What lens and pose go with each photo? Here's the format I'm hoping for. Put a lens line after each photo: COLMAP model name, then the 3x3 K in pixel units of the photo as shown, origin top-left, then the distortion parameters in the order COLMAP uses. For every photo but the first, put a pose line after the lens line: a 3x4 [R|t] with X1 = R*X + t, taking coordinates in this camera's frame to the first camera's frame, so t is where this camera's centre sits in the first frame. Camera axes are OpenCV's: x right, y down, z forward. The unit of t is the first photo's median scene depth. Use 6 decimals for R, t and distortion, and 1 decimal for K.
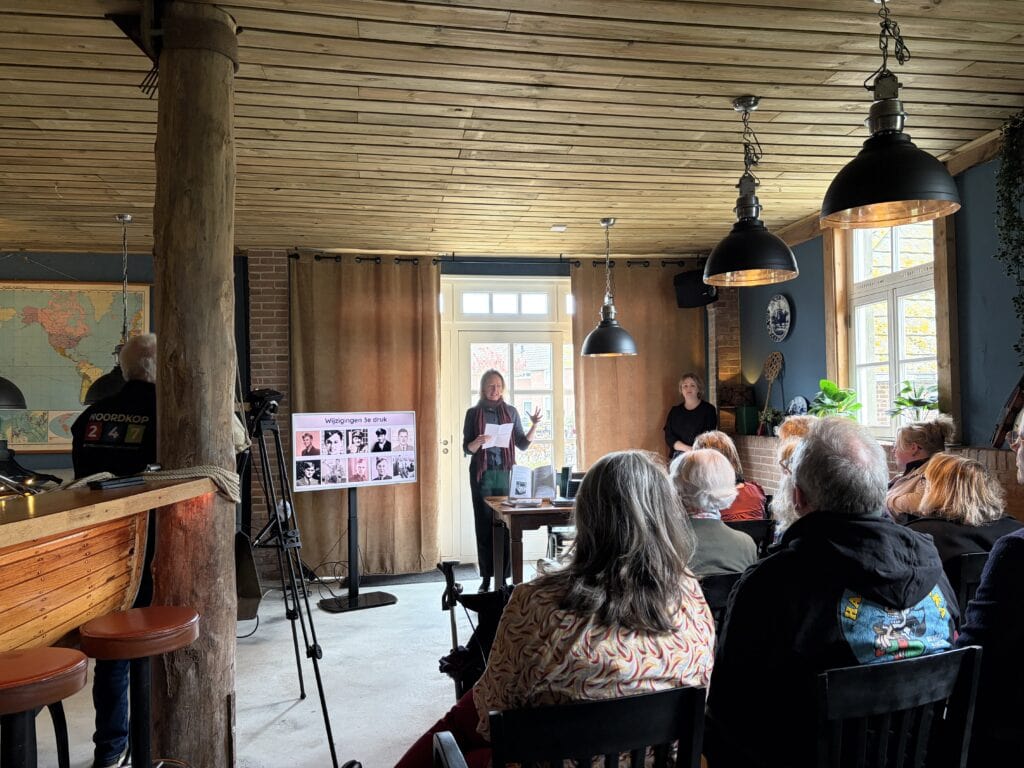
lens RADIAL K [[780.4, 0, 516.6], [0, 780.4, 393.1], [0, 0, 1]] dist [0.040995, -0.048386]
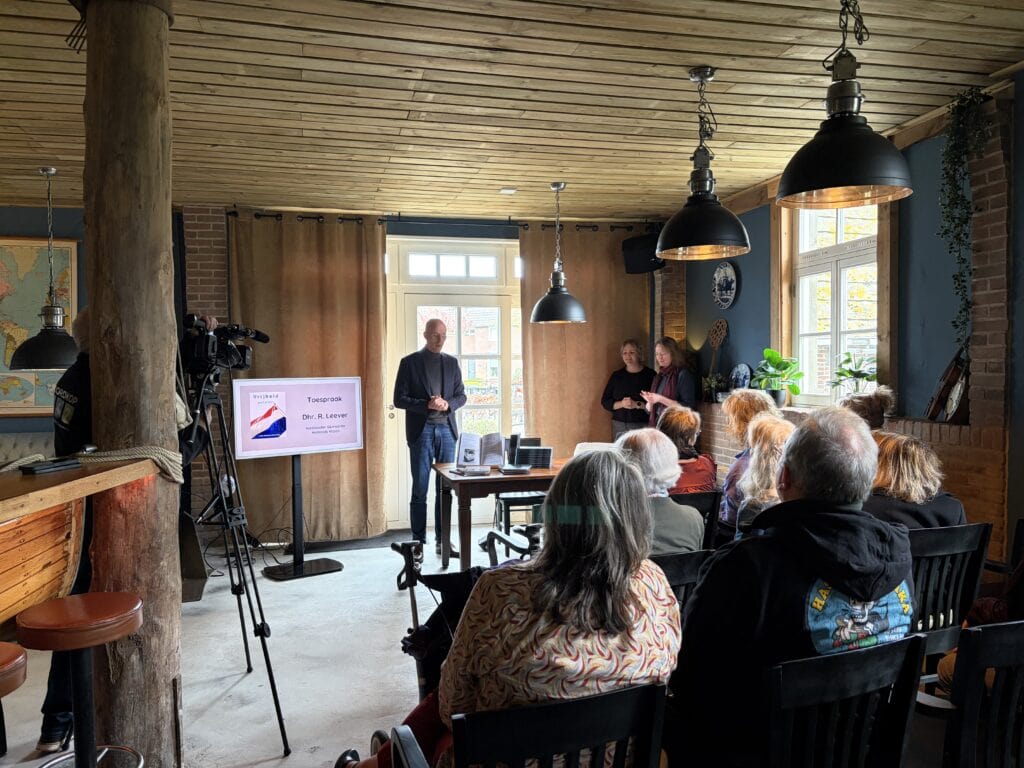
lens RADIAL K [[780.4, 0, 513.6], [0, 780.4, 392.7], [0, 0, 1]] dist [0.040995, -0.048386]
pose [[0.997622, 0.003669, 0.068830, -0.009834], [-0.007518, 0.998416, 0.055757, -0.021008], [-0.068516, -0.056142, 0.996069, 0.010920]]
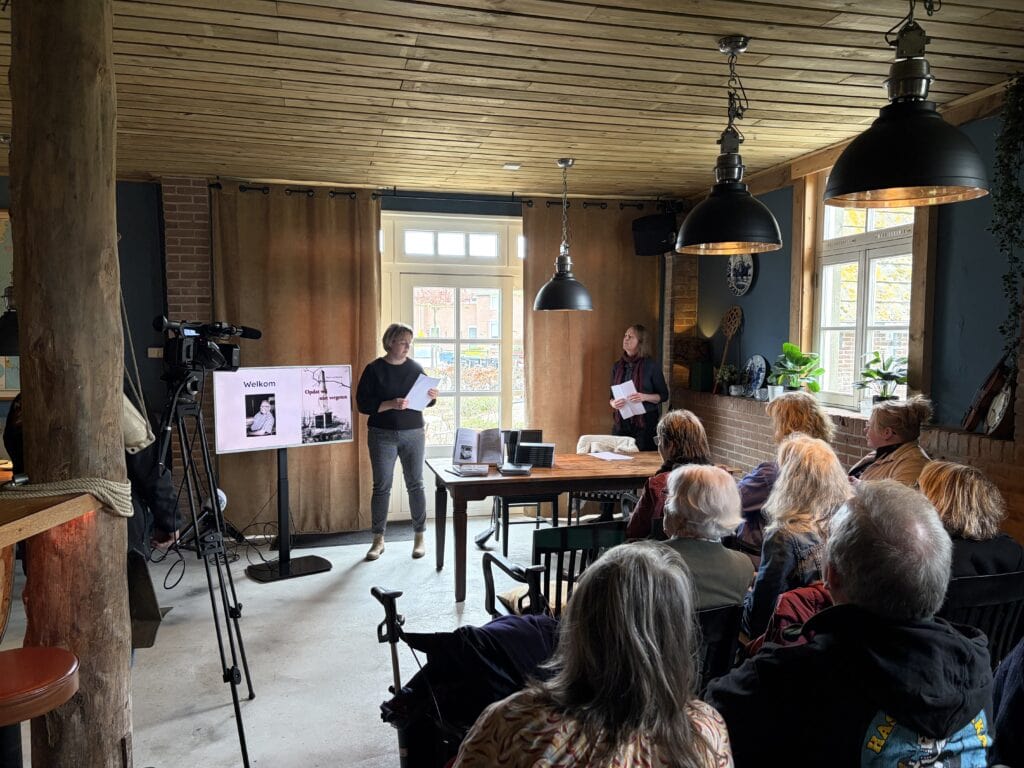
lens RADIAL K [[780.4, 0, 517.4], [0, 780.4, 394.2], [0, 0, 1]] dist [0.040995, -0.048386]
pose [[0.997198, 0.015074, 0.073269, -0.003657], [-0.022305, 0.994847, 0.098900, -0.060792], [-0.071401, -0.100257, 0.992396, 0.109457]]
